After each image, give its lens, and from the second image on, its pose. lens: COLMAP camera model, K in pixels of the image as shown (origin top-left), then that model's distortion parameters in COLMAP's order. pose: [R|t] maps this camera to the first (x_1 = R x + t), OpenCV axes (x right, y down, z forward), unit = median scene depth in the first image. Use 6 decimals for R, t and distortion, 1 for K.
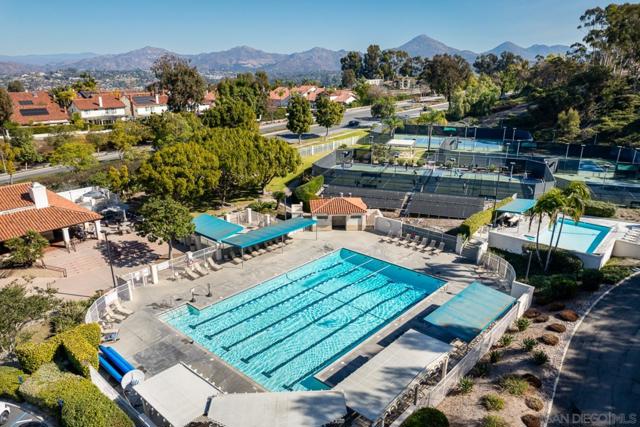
lens RADIAL K [[457.2, 0, 320.8], [0, 457.2, 236.3], [0, 0, 1]] dist [-0.038850, 0.007727]
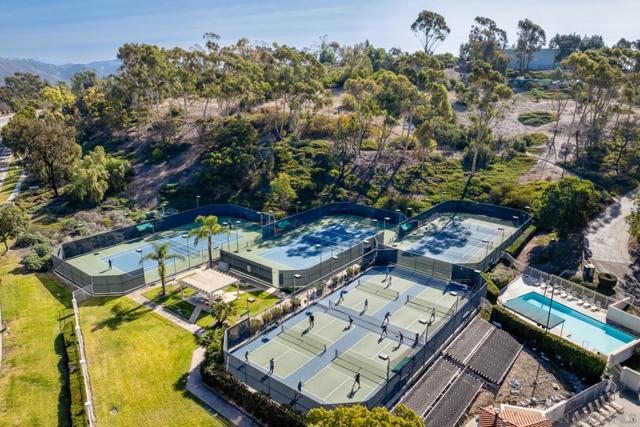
lens RADIAL K [[455.0, 0, 319.3], [0, 455.0, 226.3], [0, 0, 1]] dist [-0.038188, 0.003151]
pose [[0.321904, -0.300333, 0.897874, -0.177080], [0.322080, 0.926528, 0.194447, -0.191920], [-0.890305, 0.226594, 0.394984, 0.321432]]
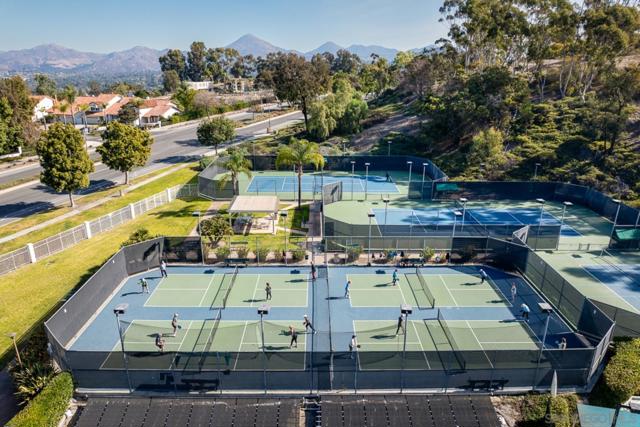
lens RADIAL K [[455.0, 0, 319.3], [0, 455.0, 226.3], [0, 0, 1]] dist [-0.038188, 0.003151]
pose [[0.940238, -0.110418, 0.322120, 0.037540], [0.115770, 0.993273, 0.002557, -0.093195], [-0.320235, 0.034887, 0.946695, 0.242470]]
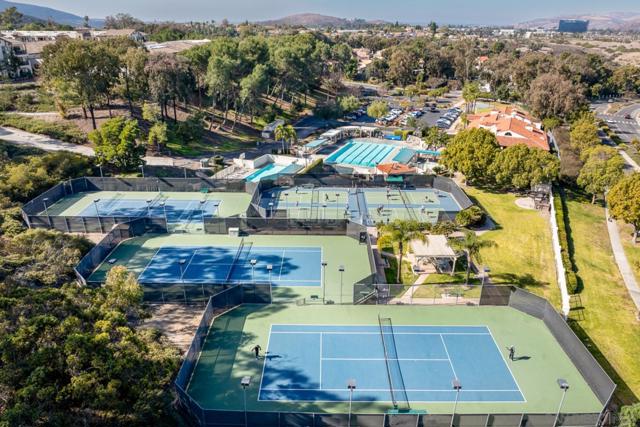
lens RADIAL K [[455.0, 0, 319.3], [0, 455.0, 226.3], [0, 0, 1]] dist [-0.038188, 0.003151]
pose [[-0.945989, 0.129892, -0.297039, 0.277051], [-0.119490, 0.712030, 0.691907, -0.350550], [0.301374, 0.690030, -0.658052, 0.734478]]
